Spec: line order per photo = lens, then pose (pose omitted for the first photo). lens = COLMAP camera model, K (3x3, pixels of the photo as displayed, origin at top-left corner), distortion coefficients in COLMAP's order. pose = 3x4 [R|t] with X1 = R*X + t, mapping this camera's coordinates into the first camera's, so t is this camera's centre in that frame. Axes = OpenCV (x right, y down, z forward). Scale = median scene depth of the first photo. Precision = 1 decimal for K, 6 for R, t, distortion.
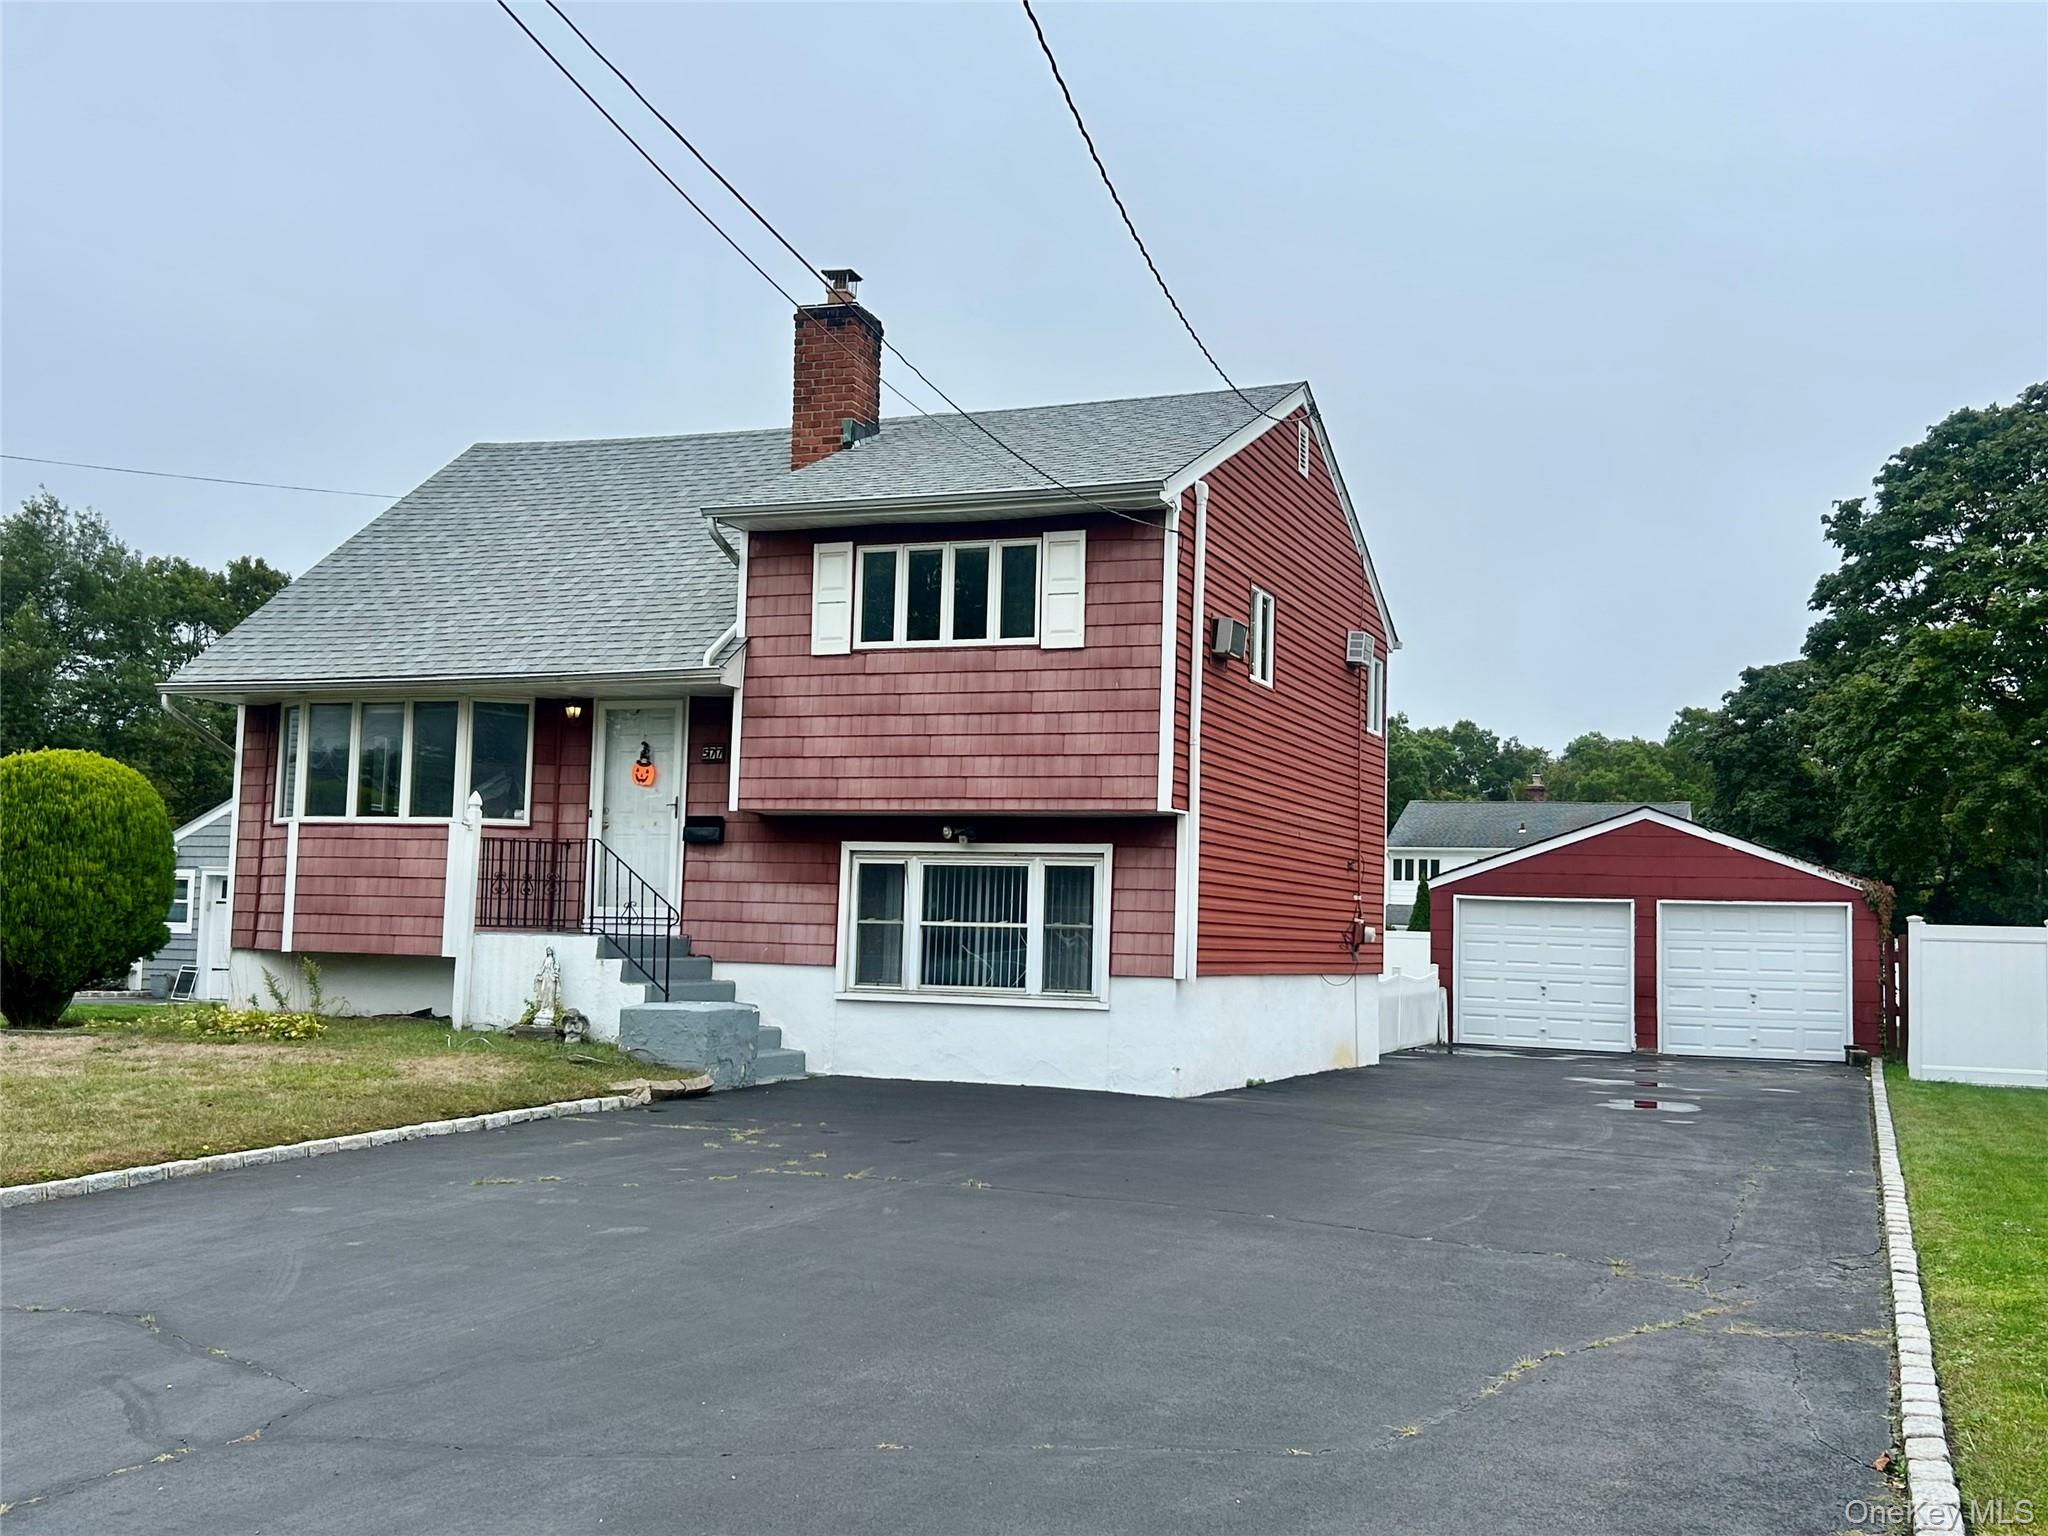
lens RADIAL K [[2065.2, 0, 1024.0], [0, 2065.2, 768.0], [0, 0, 1]] dist [0.185920, -0.528804]
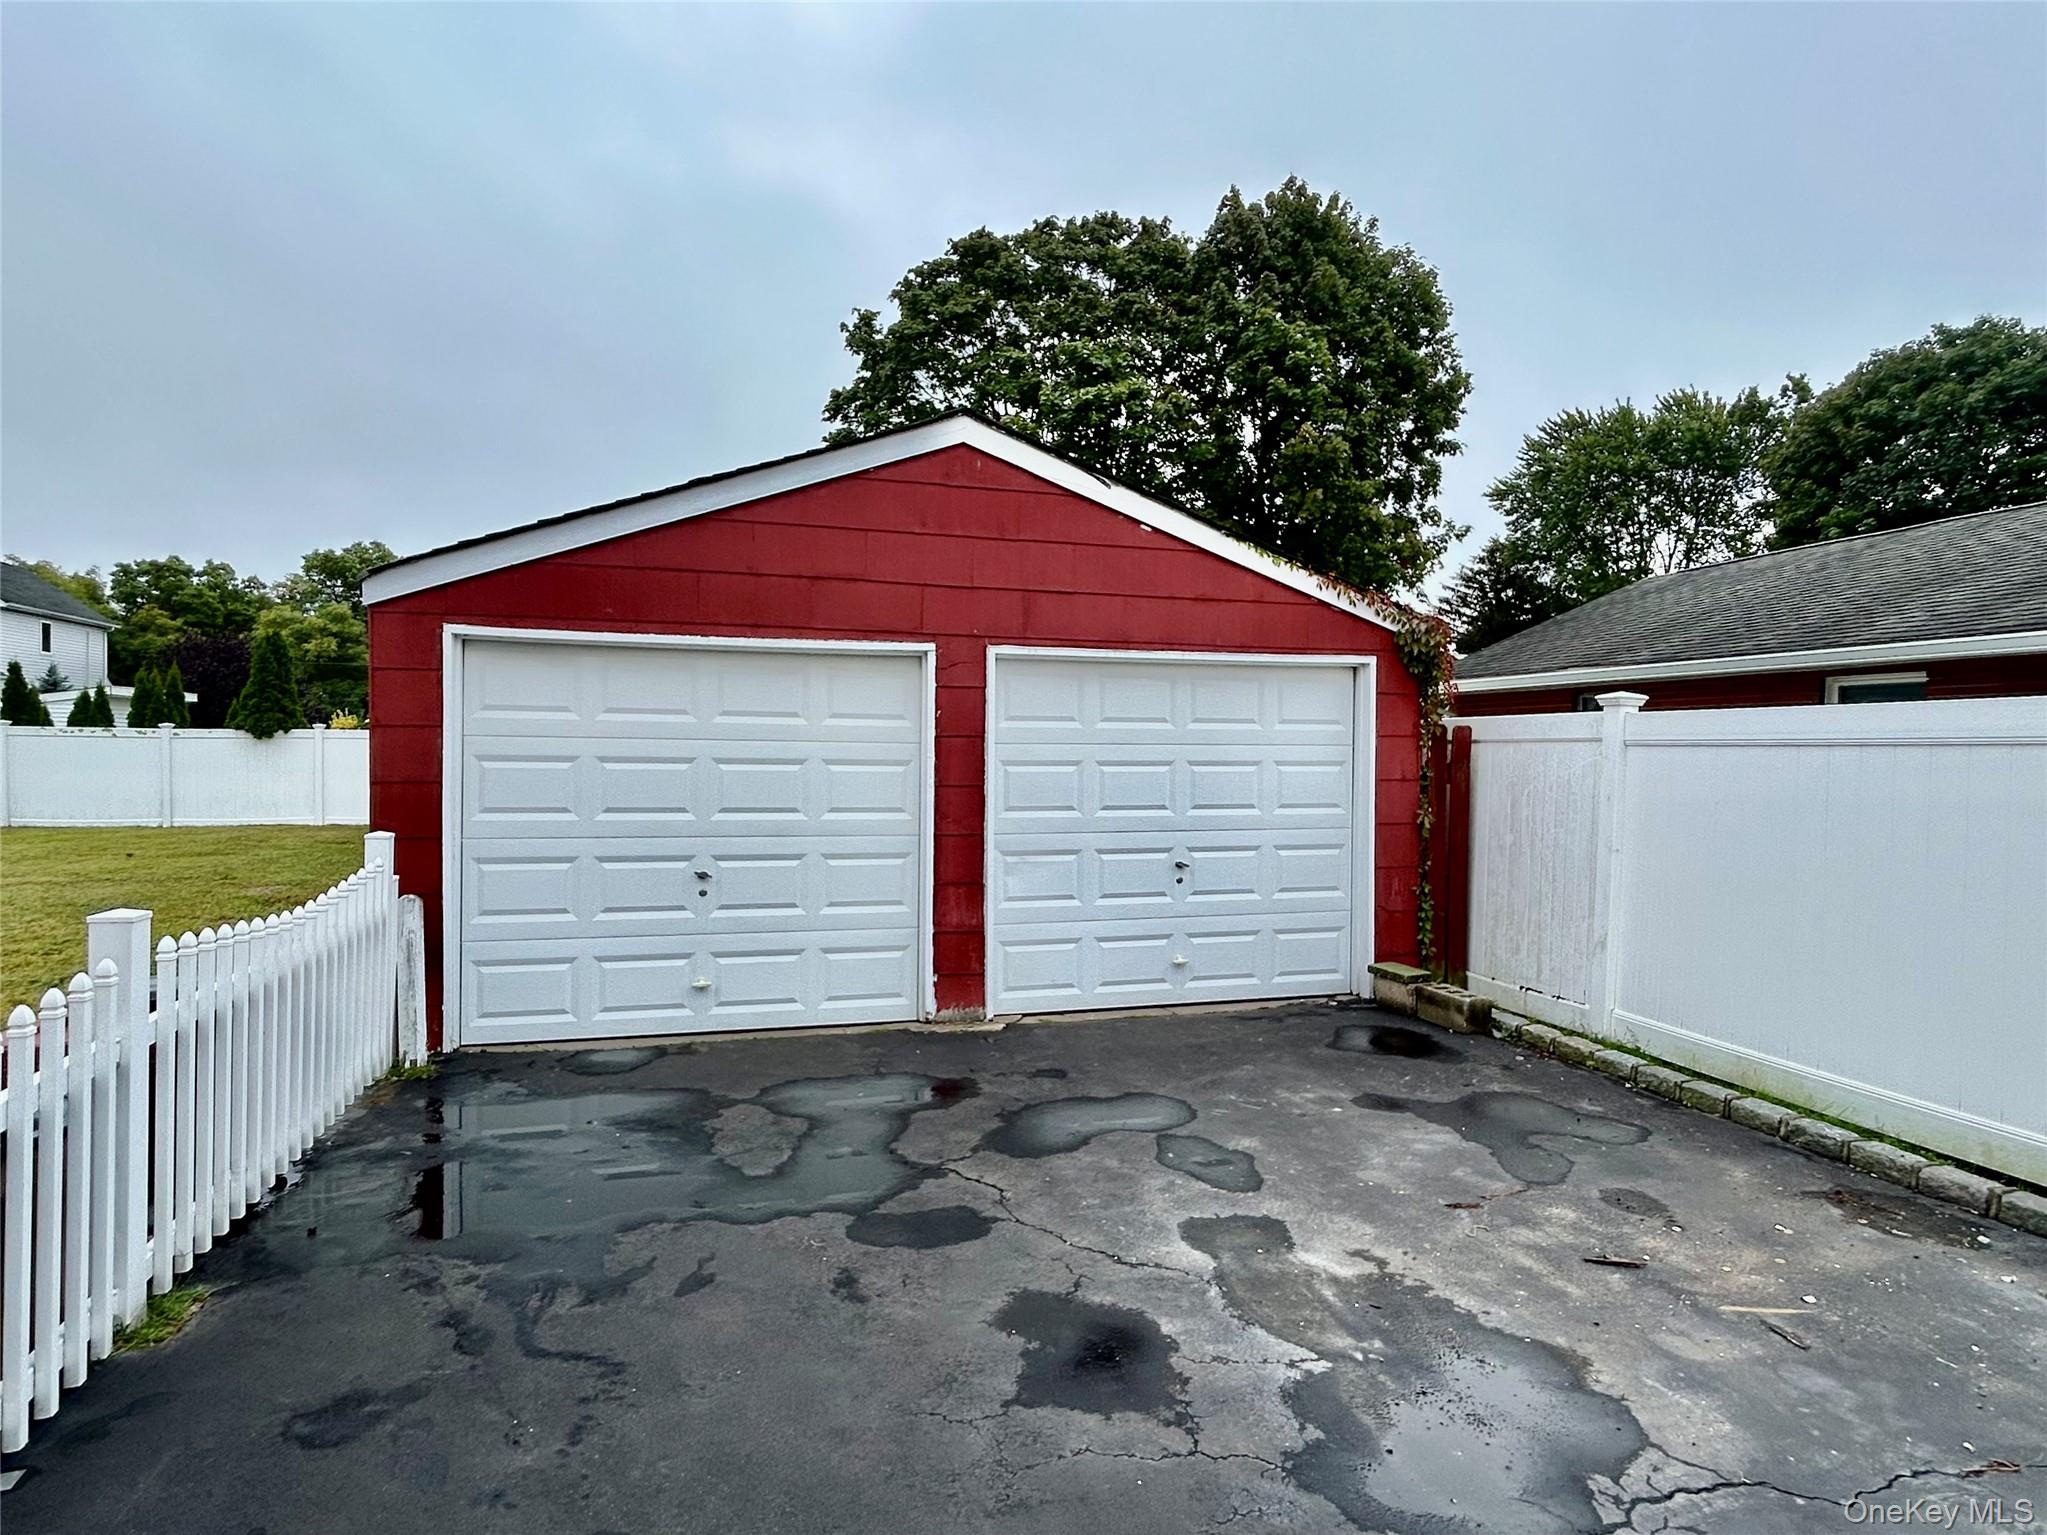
lens RADIAL K [[1153.3, 0, 1030.5], [0, 1153.3, 753.3], [0, 0, 1]] dist [-0.001182, -0.000448]
pose [[0.790087, -0.025450, 0.612467, 0.275685], [-0.036130, 0.995467, 0.087973, 0.102579], [-0.611930, -0.091635, 0.785586, 1.313286]]
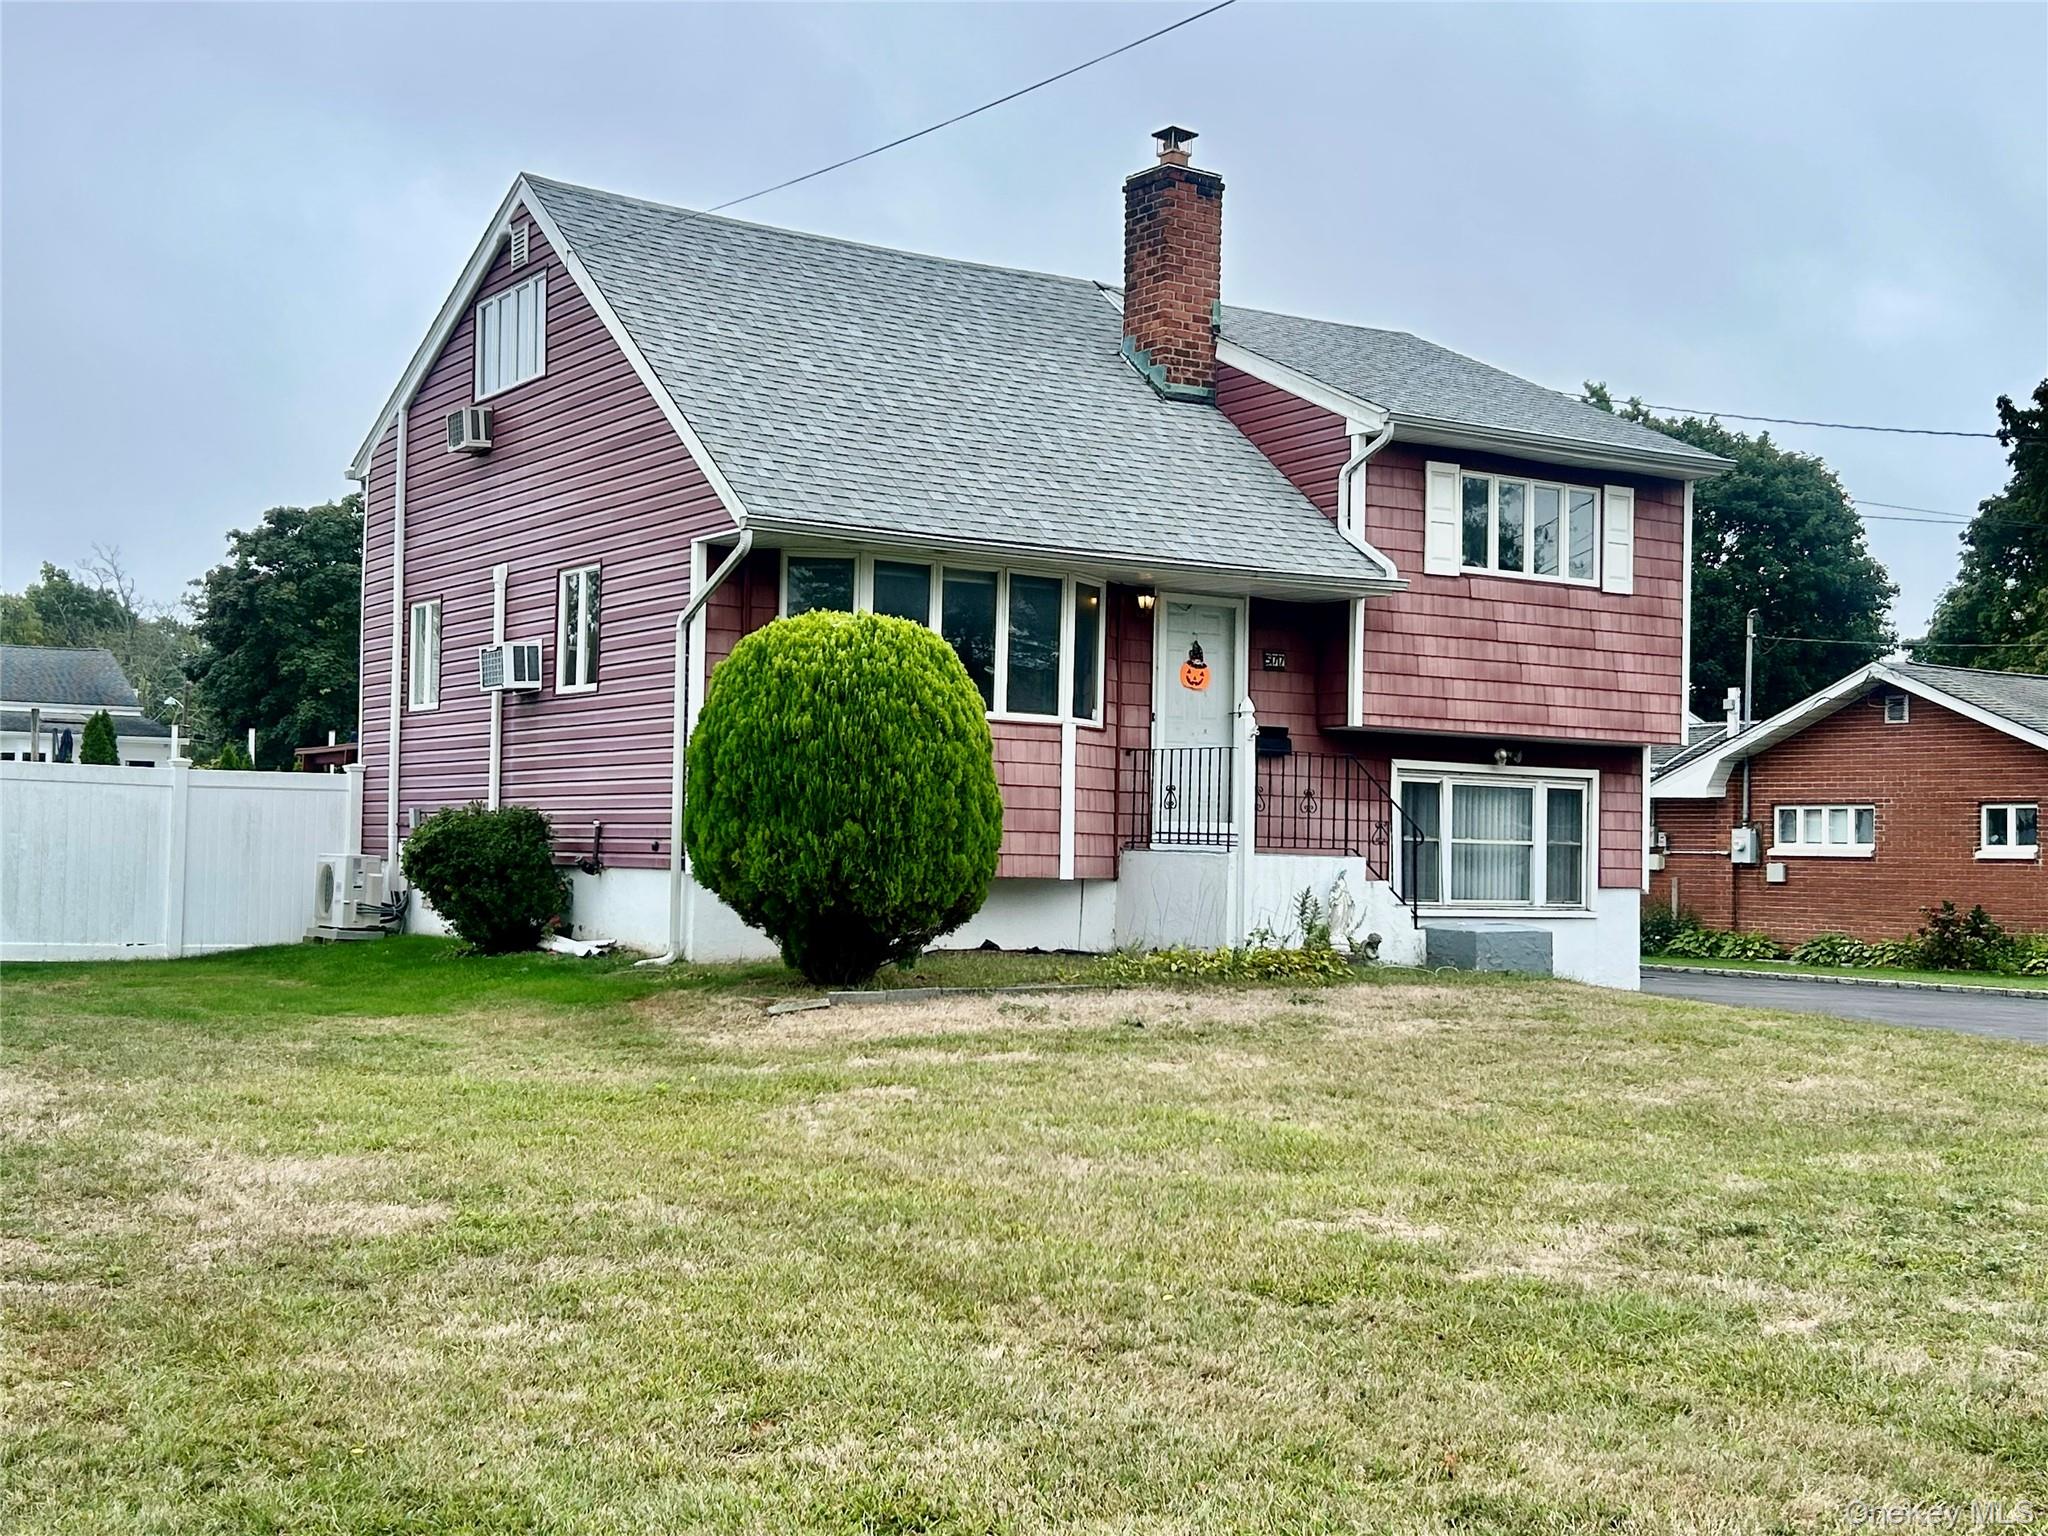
lens RADIAL K [[2435.4, 0, 1024.0], [0, 2435.4, 768.0], [0, 0, 1]] dist [0.109184, -0.002402]
pose [[0.578748, 0.015081, 0.815367, -1.148368], [-0.073429, 0.996731, 0.033684, 0.013126], [-0.812194, -0.079366, 0.577964, 0.460460]]
